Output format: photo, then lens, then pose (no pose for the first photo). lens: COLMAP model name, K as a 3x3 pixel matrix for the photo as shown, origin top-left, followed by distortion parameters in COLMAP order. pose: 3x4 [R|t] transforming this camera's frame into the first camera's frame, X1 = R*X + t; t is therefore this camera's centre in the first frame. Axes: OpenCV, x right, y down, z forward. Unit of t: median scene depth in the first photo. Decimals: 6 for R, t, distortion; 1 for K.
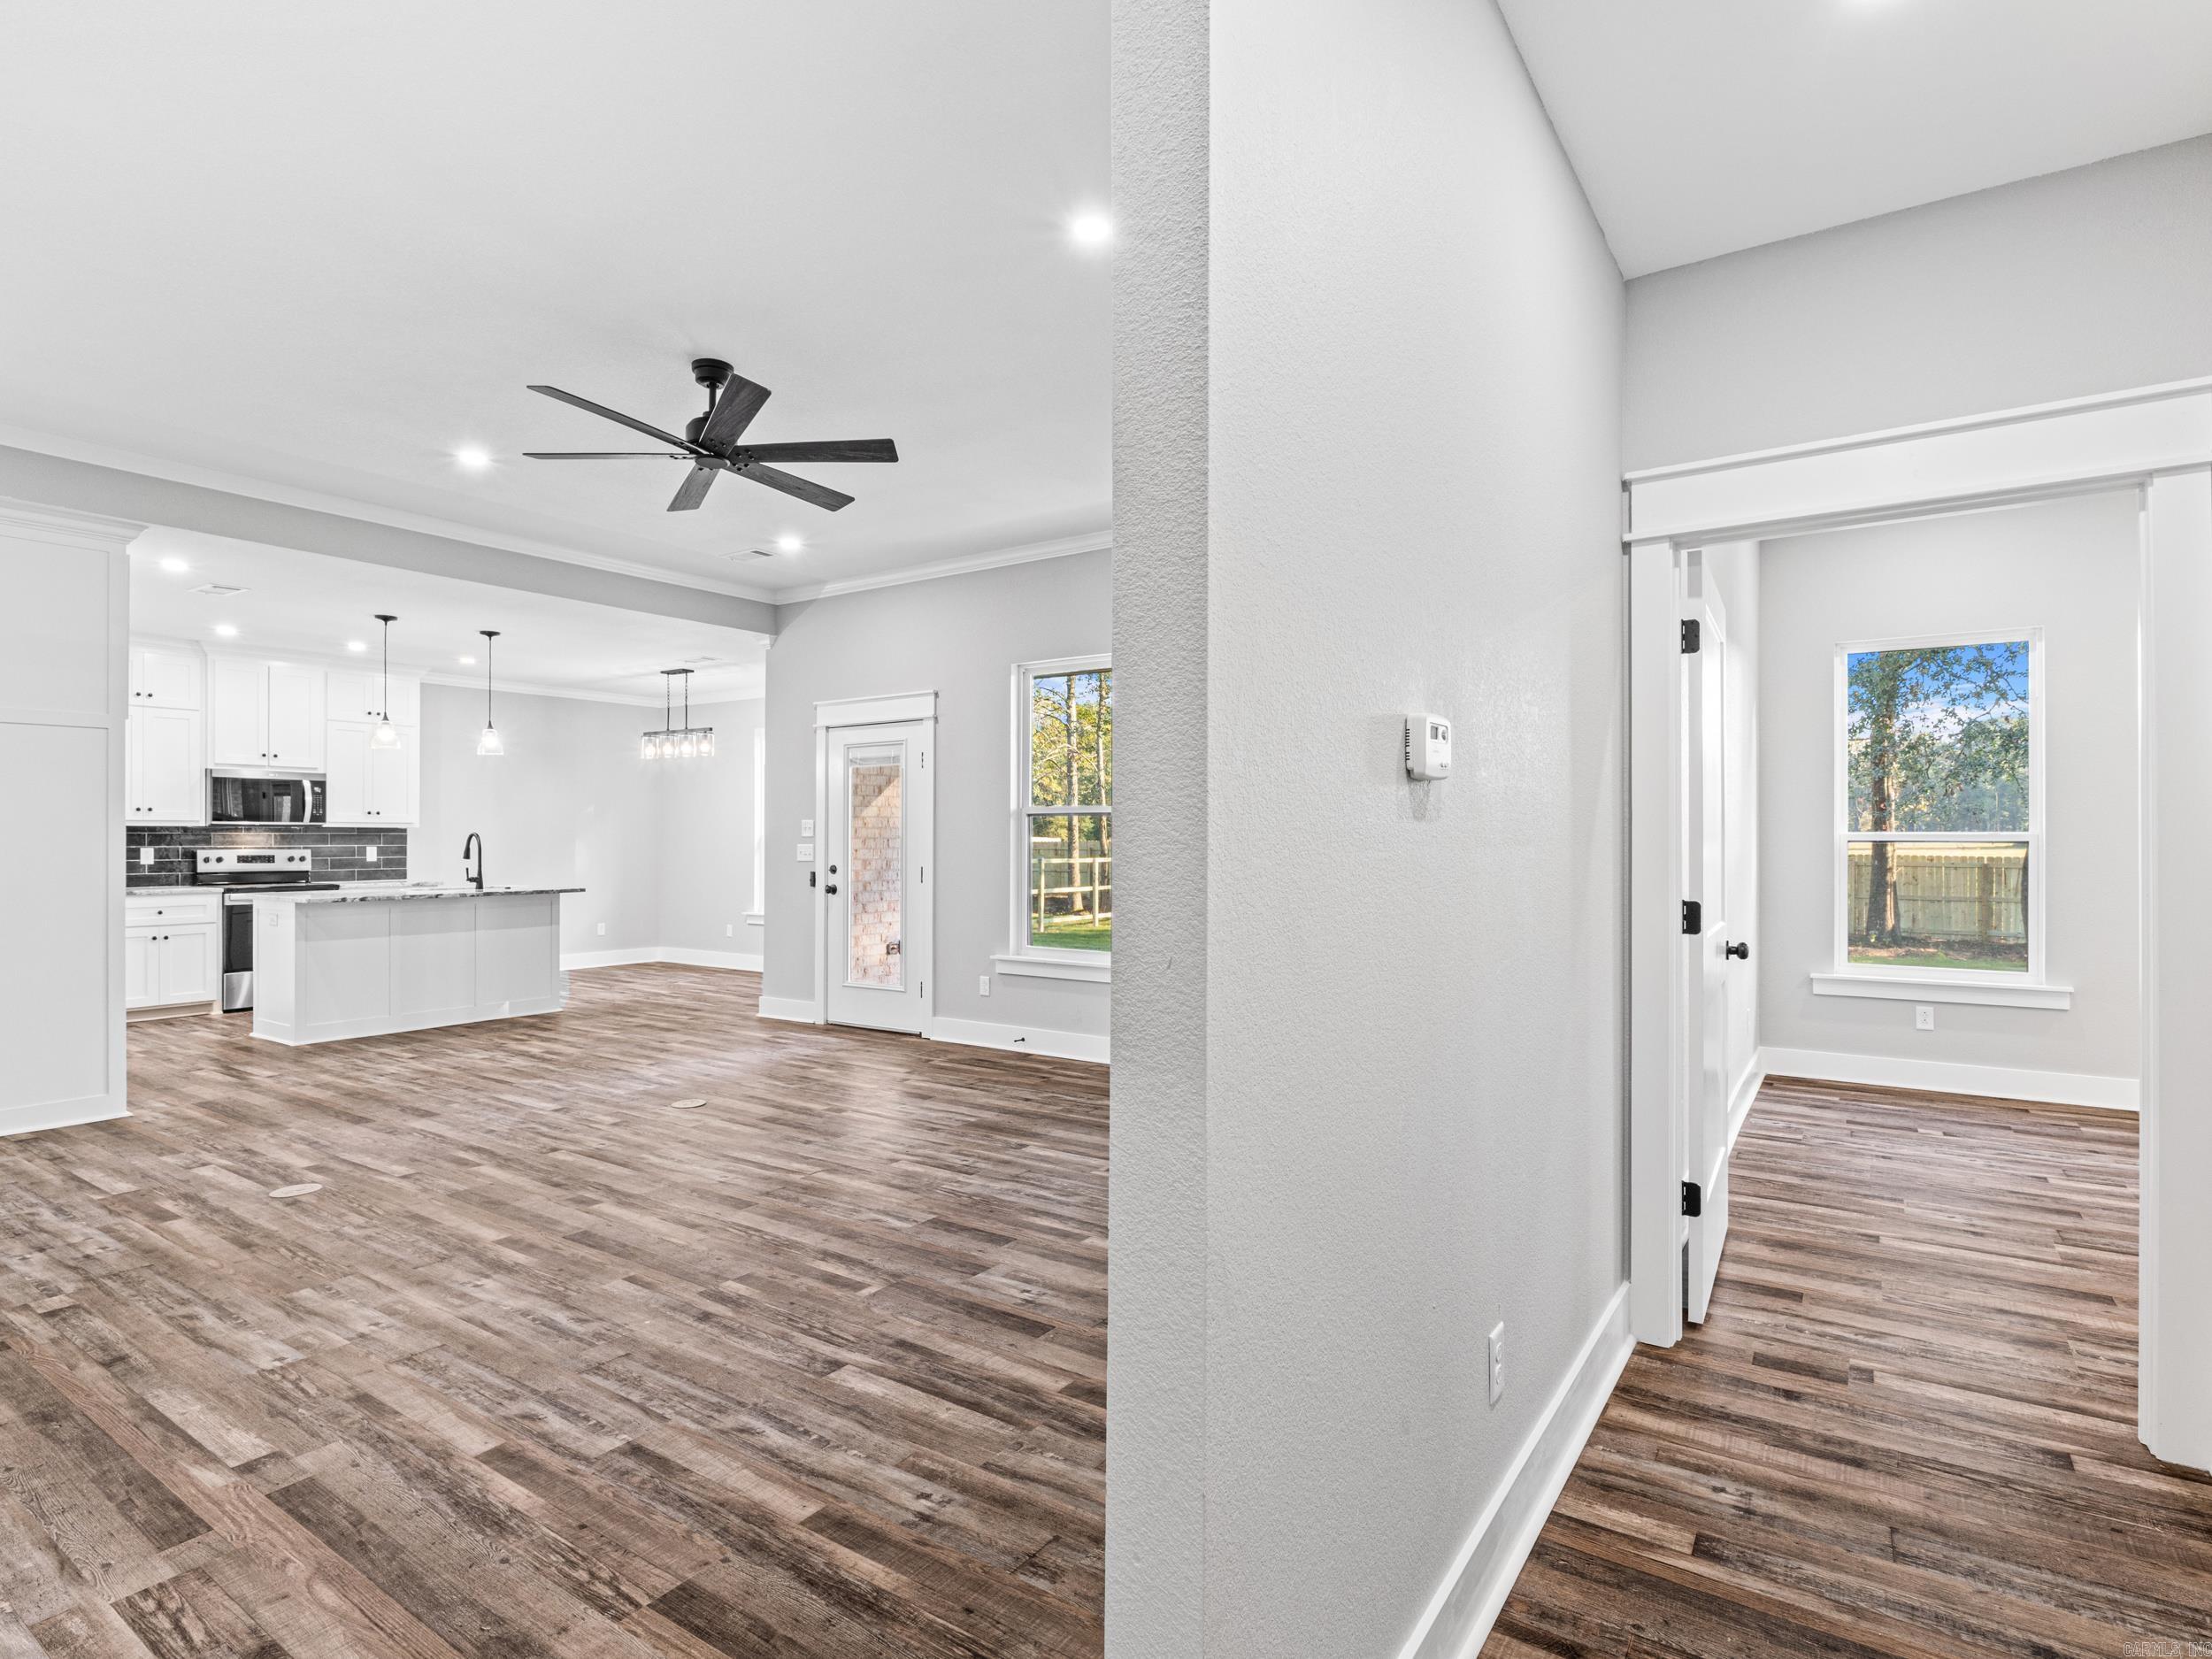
lens RADIAL K [[1129.1, 0, 1105.0], [0, 1129.1, 829.9], [0, 0, 1]] dist [-0.001733, 0.000589]
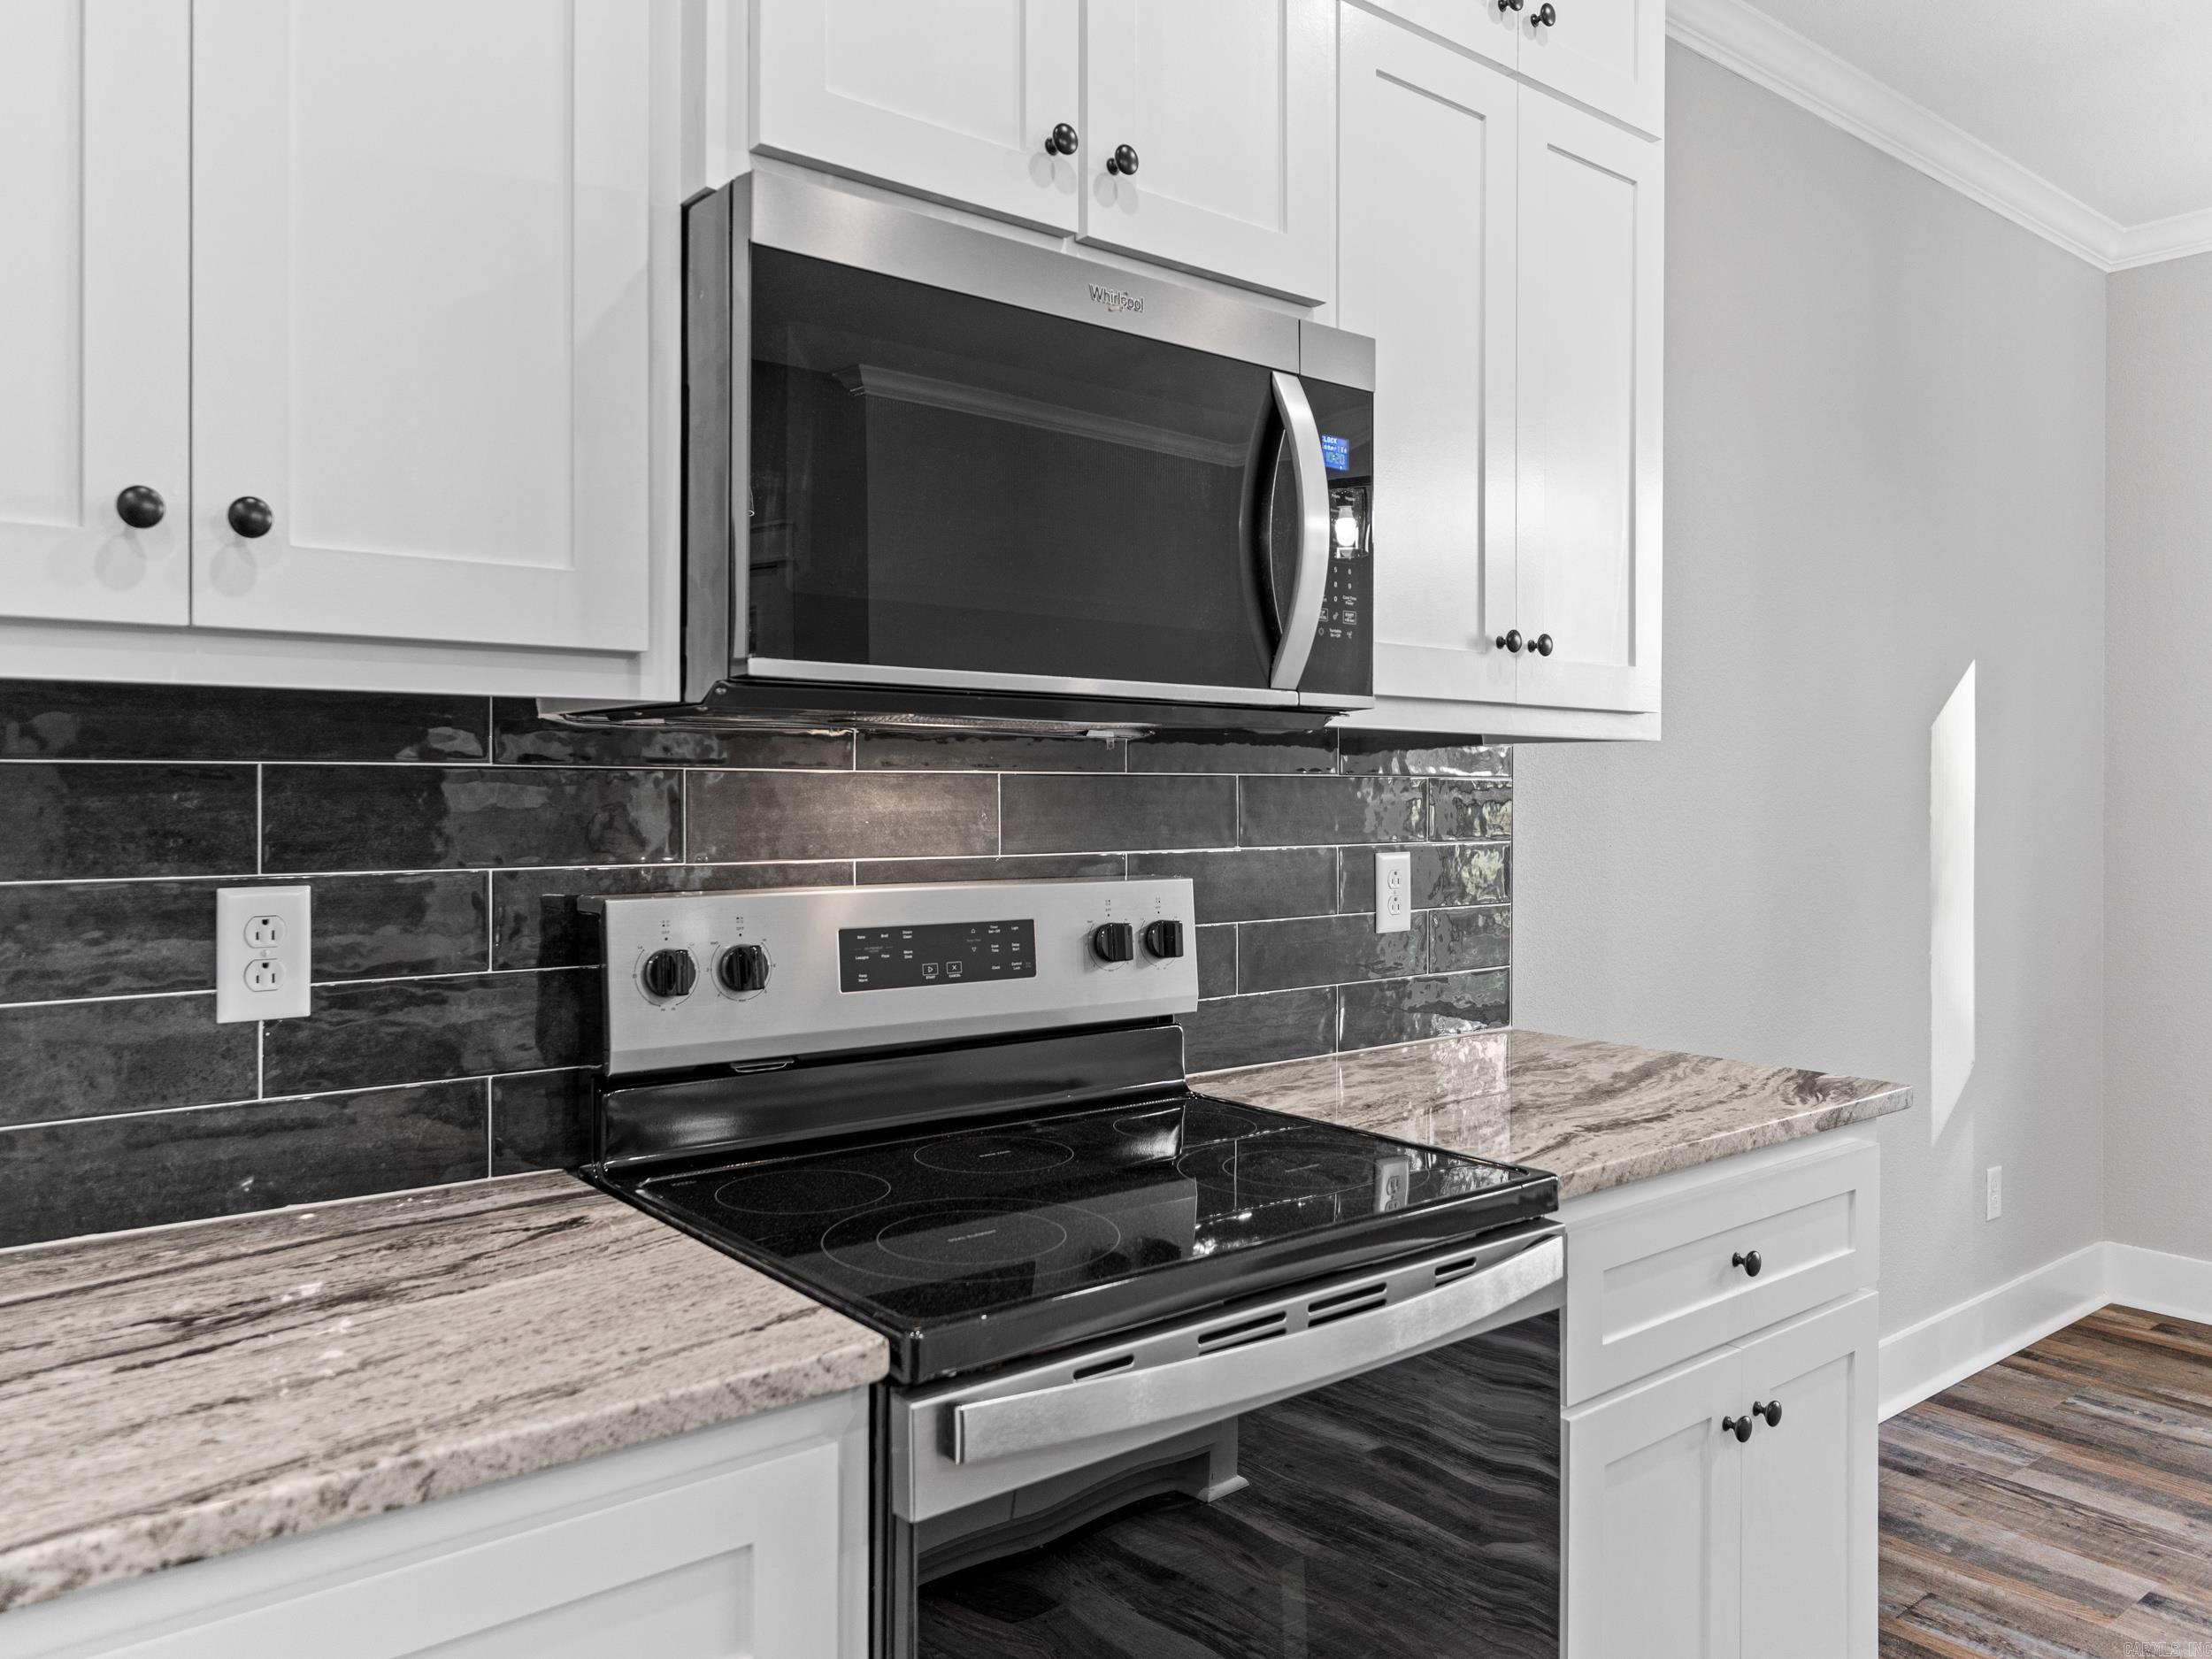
lens RADIAL K [[1611.7, 0, 1126.0], [0, 1611.7, 800.7], [0, 0, 1]] dist [-0.004431, -0.001065]
pose [[0.958305, 0.009597, -0.285587, -0.761695], [-0.005737, 0.999881, 0.014351, 0.004397], [0.285691, -0.012114, 0.958245, 0.921712]]
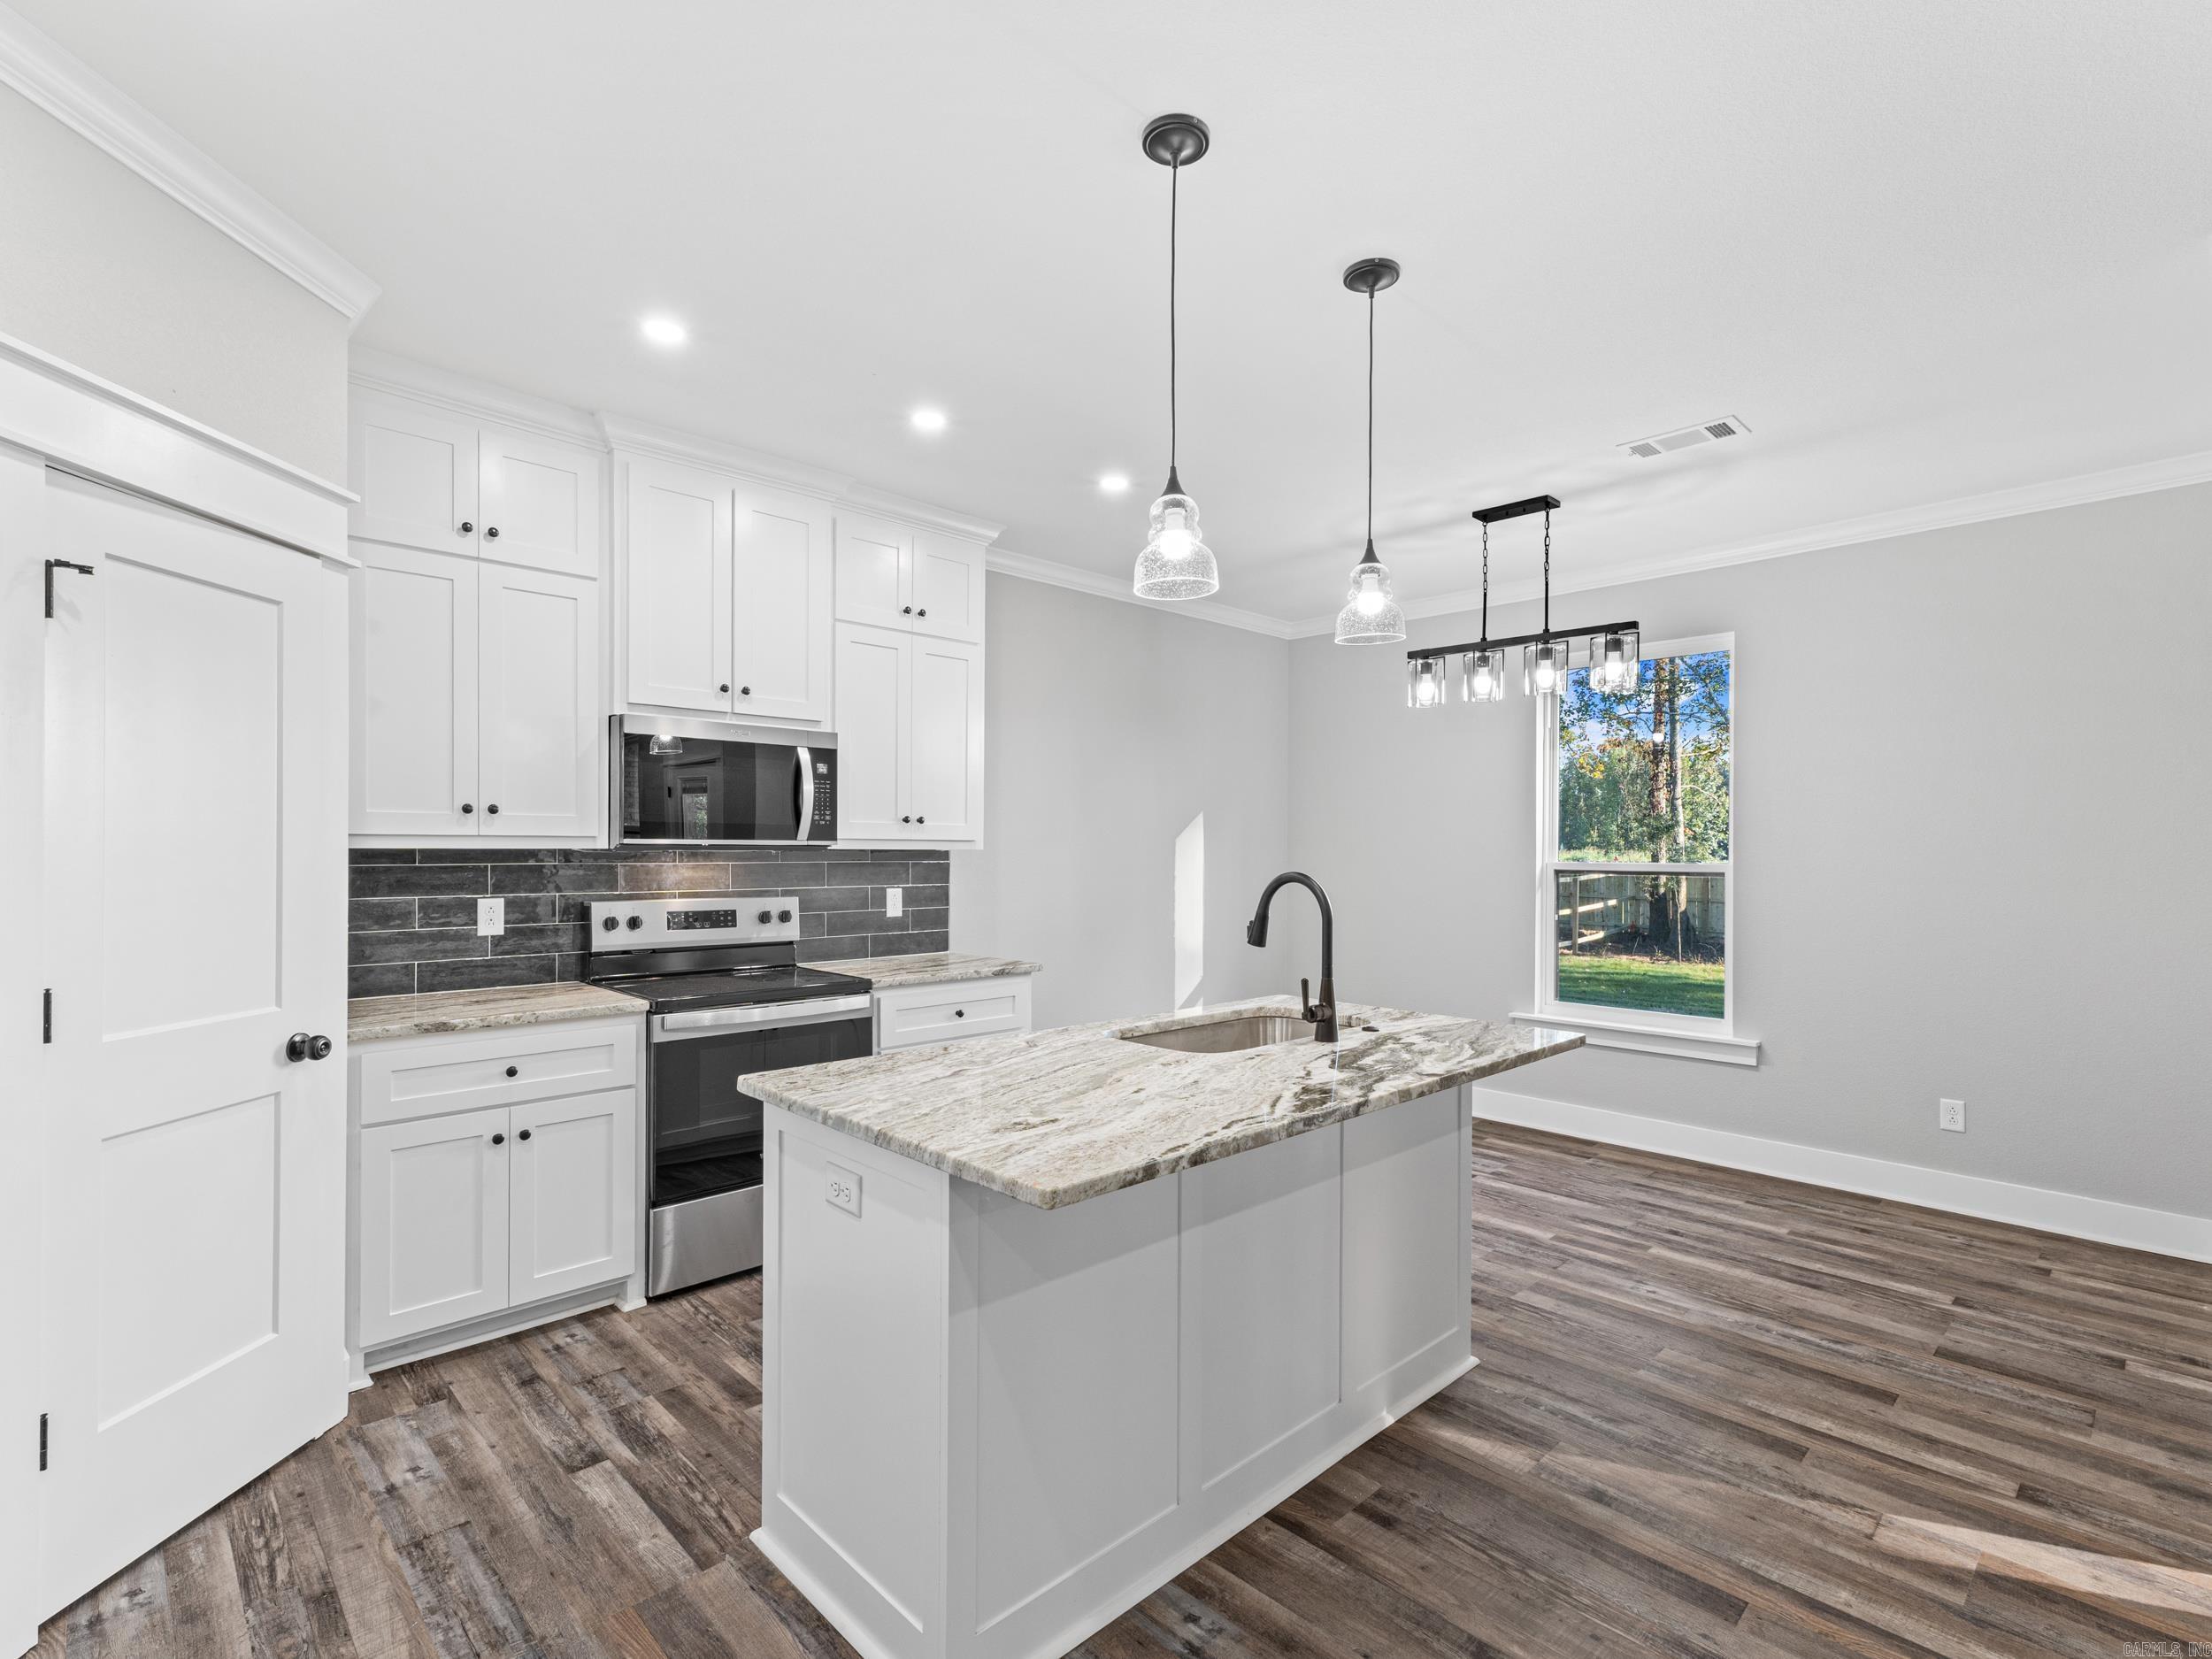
lens RADIAL K [[1053.8, 0, 1107.2], [0, 1053.8, 849.8], [0, 0, 1]] dist [0.010824, -0.000268]
pose [[0.978292, 0.006341, -0.207135, -0.568181], [-0.005053, 0.999964, 0.006746, -0.007065], [0.207171, -0.005553, 0.978289, 0.694301]]
